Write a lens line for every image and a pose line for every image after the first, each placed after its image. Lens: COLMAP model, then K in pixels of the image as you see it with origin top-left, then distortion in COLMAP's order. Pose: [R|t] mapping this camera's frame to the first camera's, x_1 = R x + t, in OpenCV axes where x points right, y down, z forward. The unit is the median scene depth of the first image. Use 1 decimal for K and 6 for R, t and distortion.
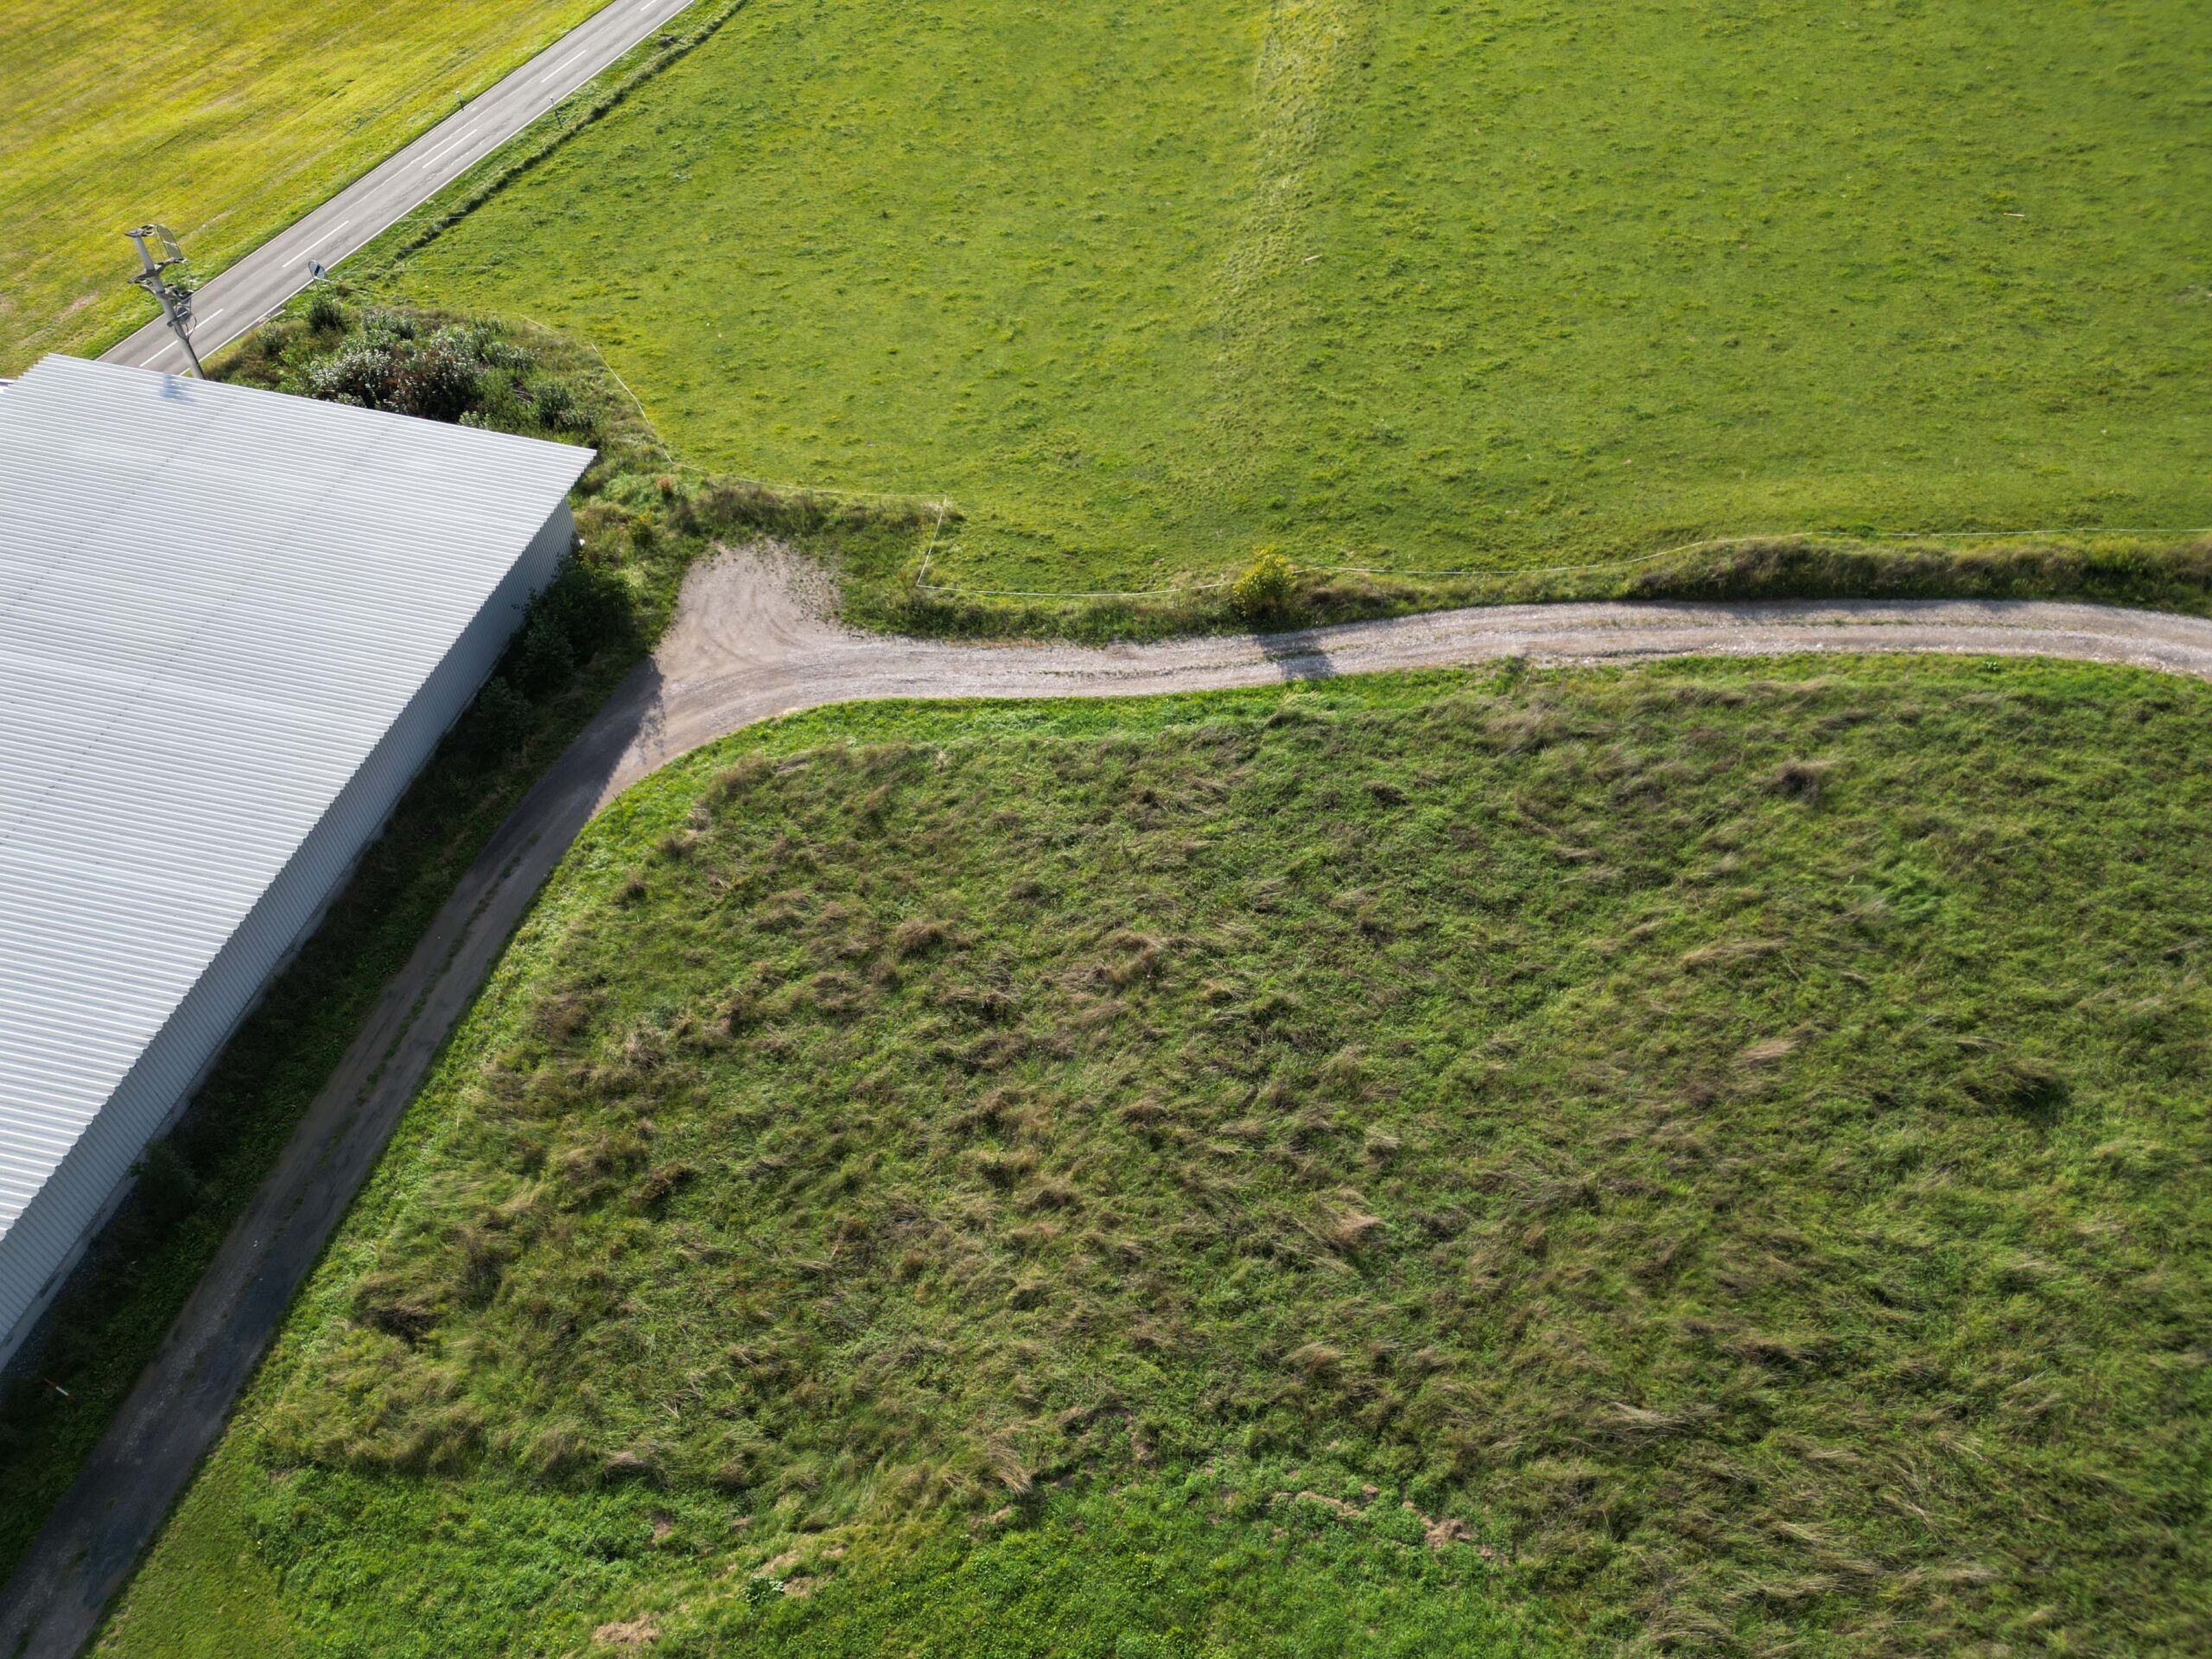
lens RADIAL K [[1541.5, 0, 1122.1], [0, 1541.5, 820.0], [0, 0, 1]] dist [0.082900, -0.093021]
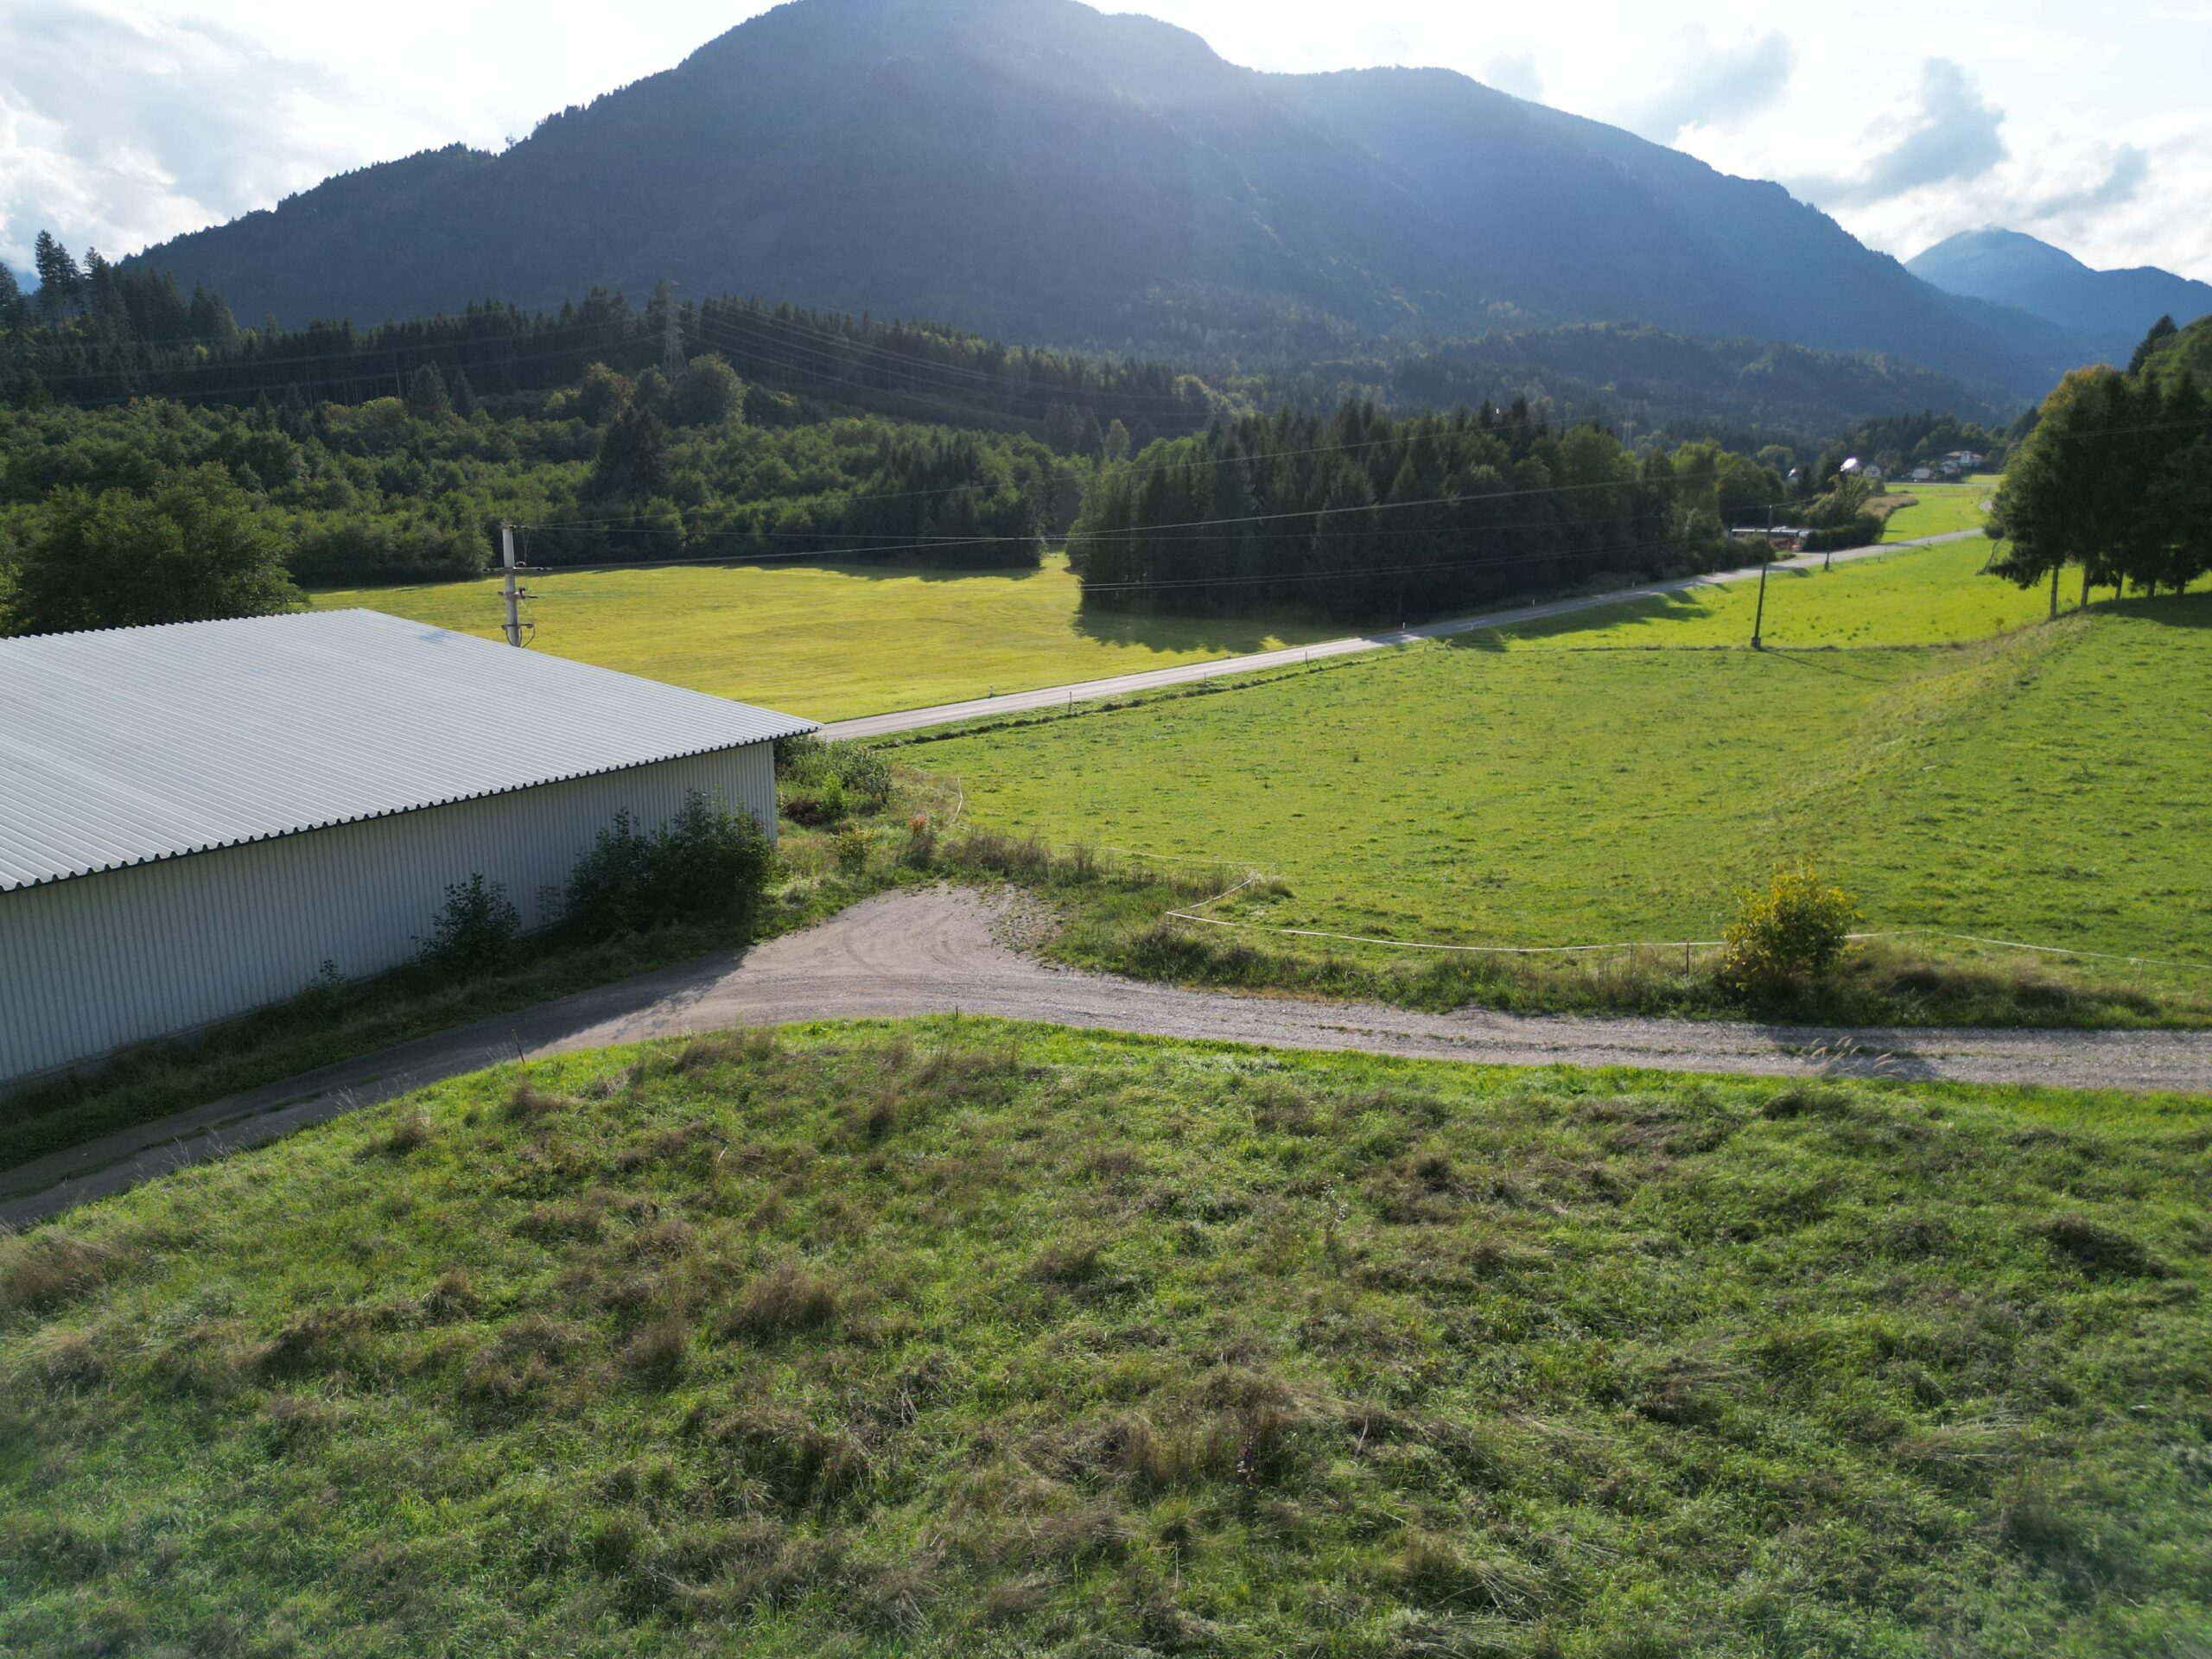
lens RADIAL K [[1541.5, 0, 1122.1], [0, 1541.5, 820.0], [0, 0, 1]] dist [0.082900, -0.093021]
pose [[0.919415, 0.102954, -0.379575, 0.094942], [-0.291353, 0.826591, -0.481520, 0.141562], [0.264179, 0.553306, 0.789976, 0.616725]]
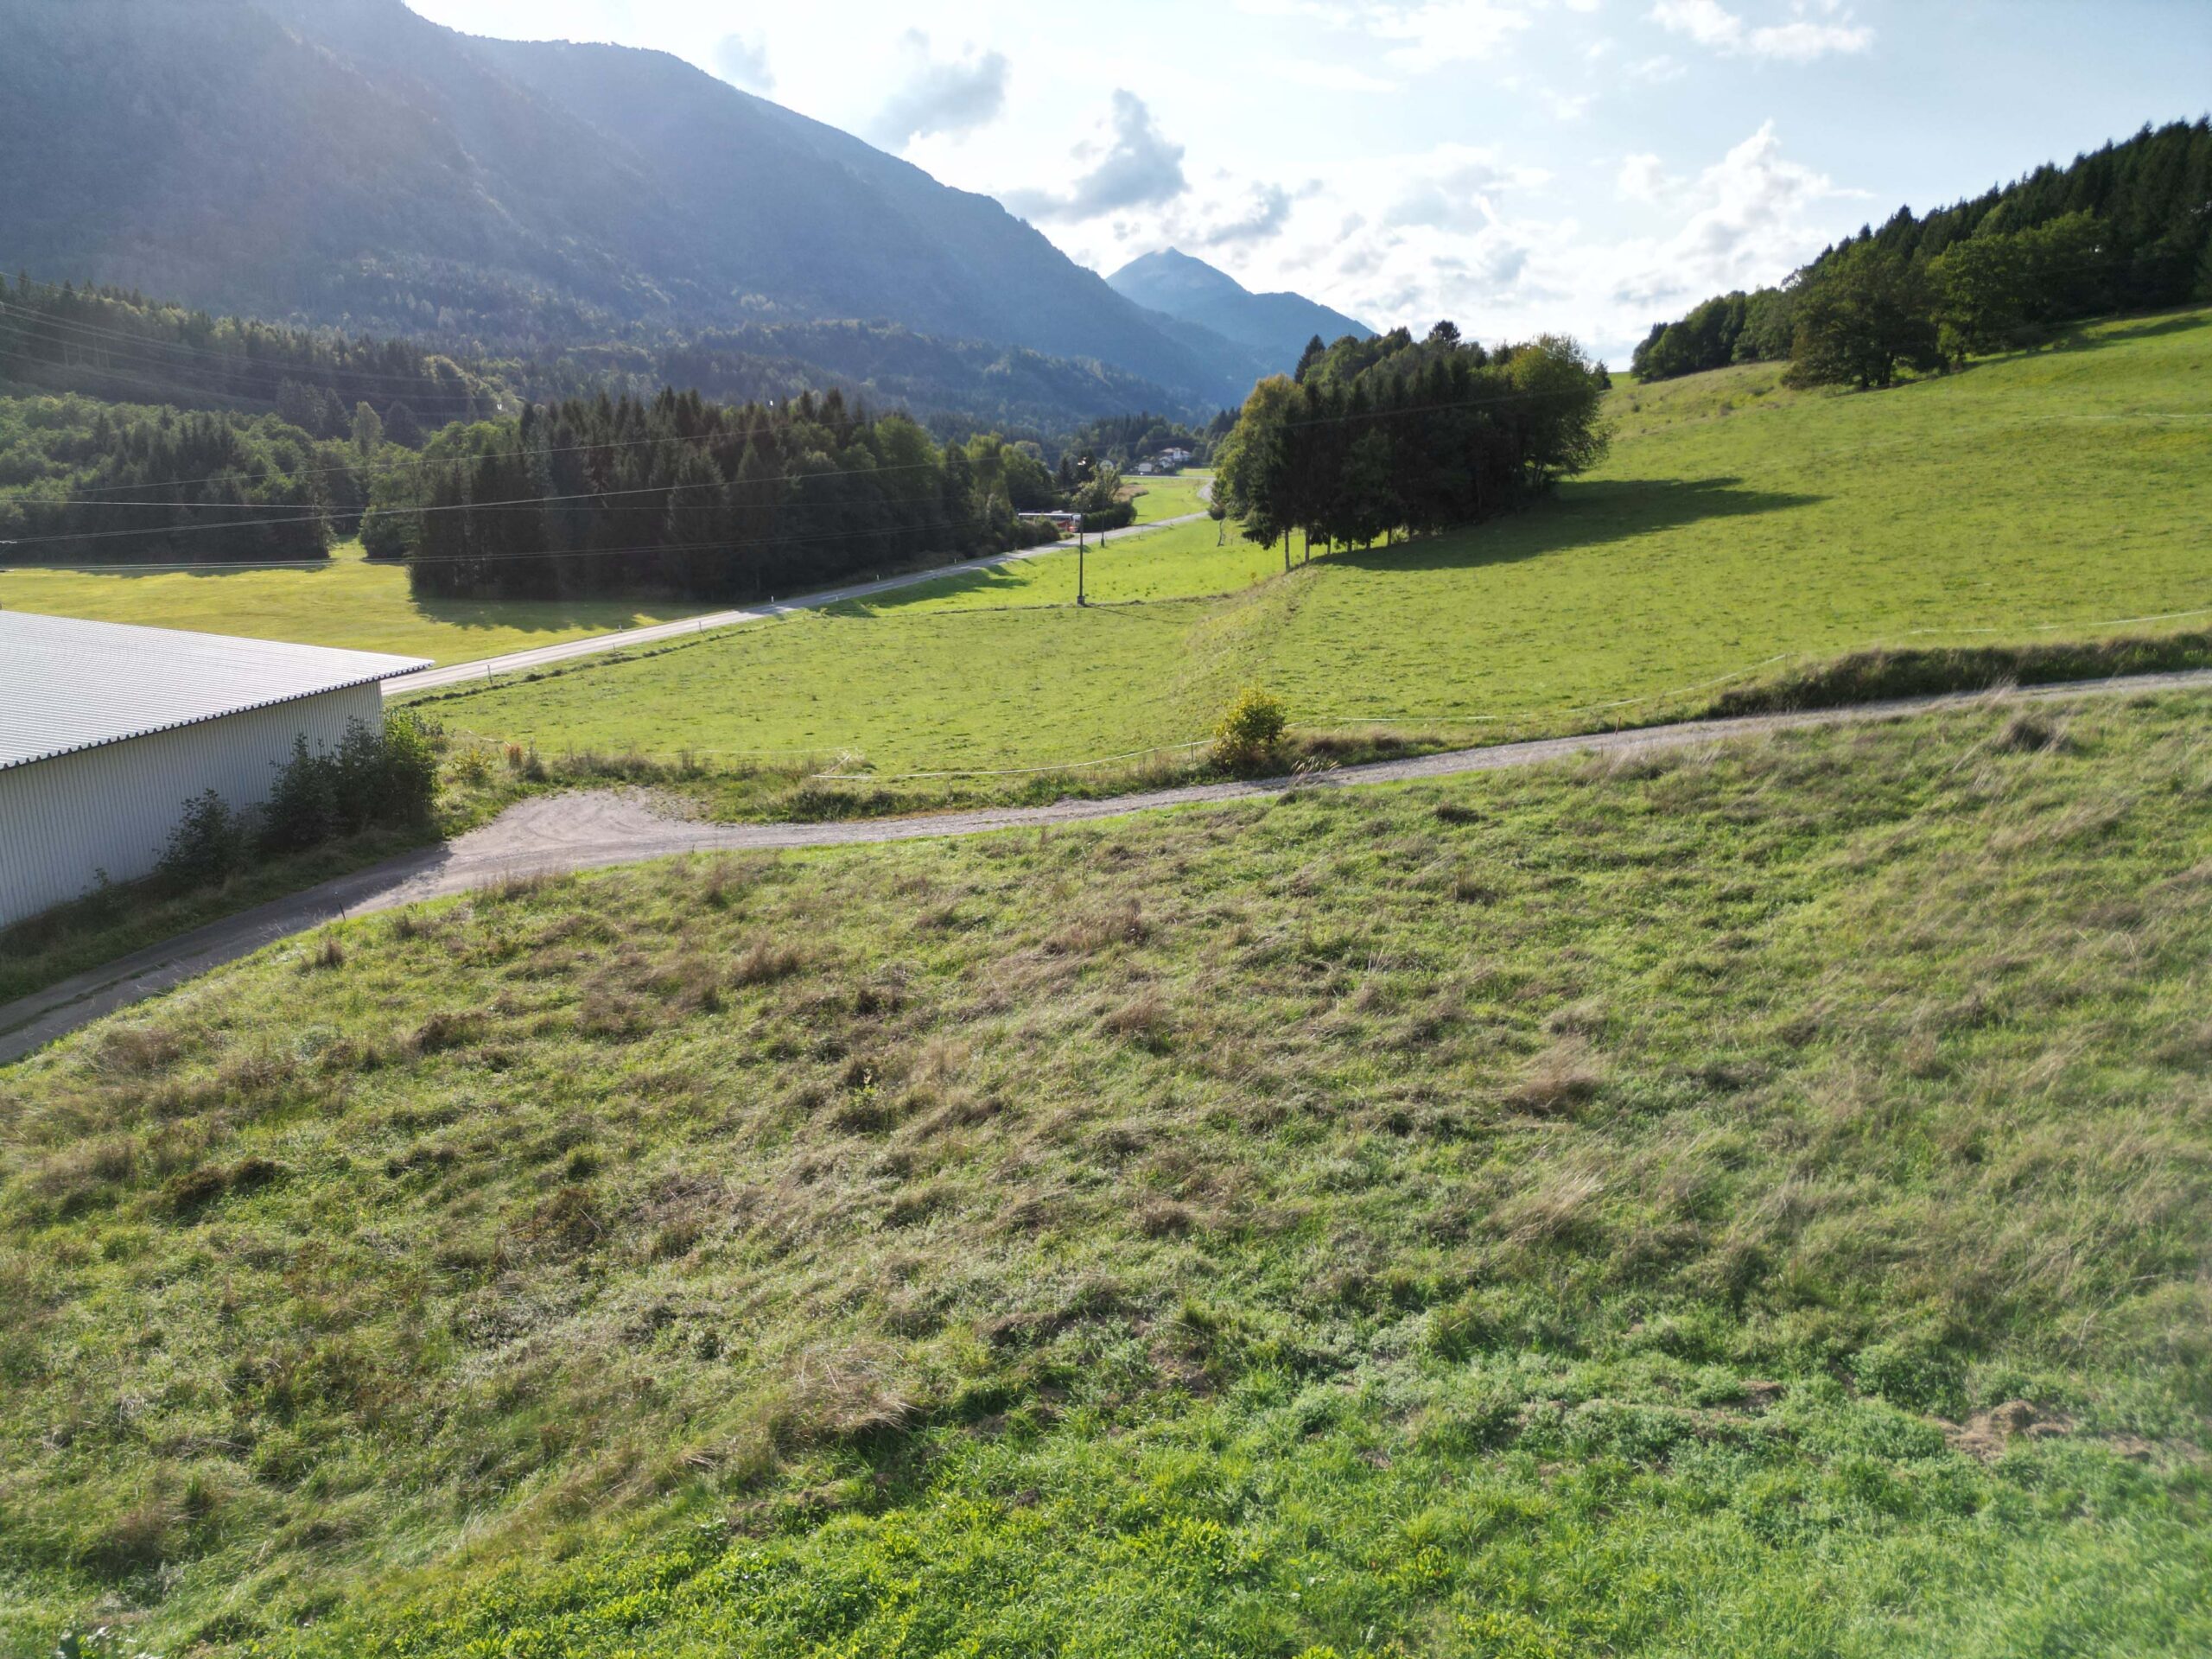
lens RADIAL K [[1541.5, 0, 1122.1], [0, 1541.5, 820.0], [0, 0, 1]] dist [0.082900, -0.093021]
pose [[0.998748, 0.002960, 0.049933, -0.016534], [0.024382, 0.842822, -0.537639, 0.366841], [-0.043677, 0.538184, 0.841695, 0.421449]]
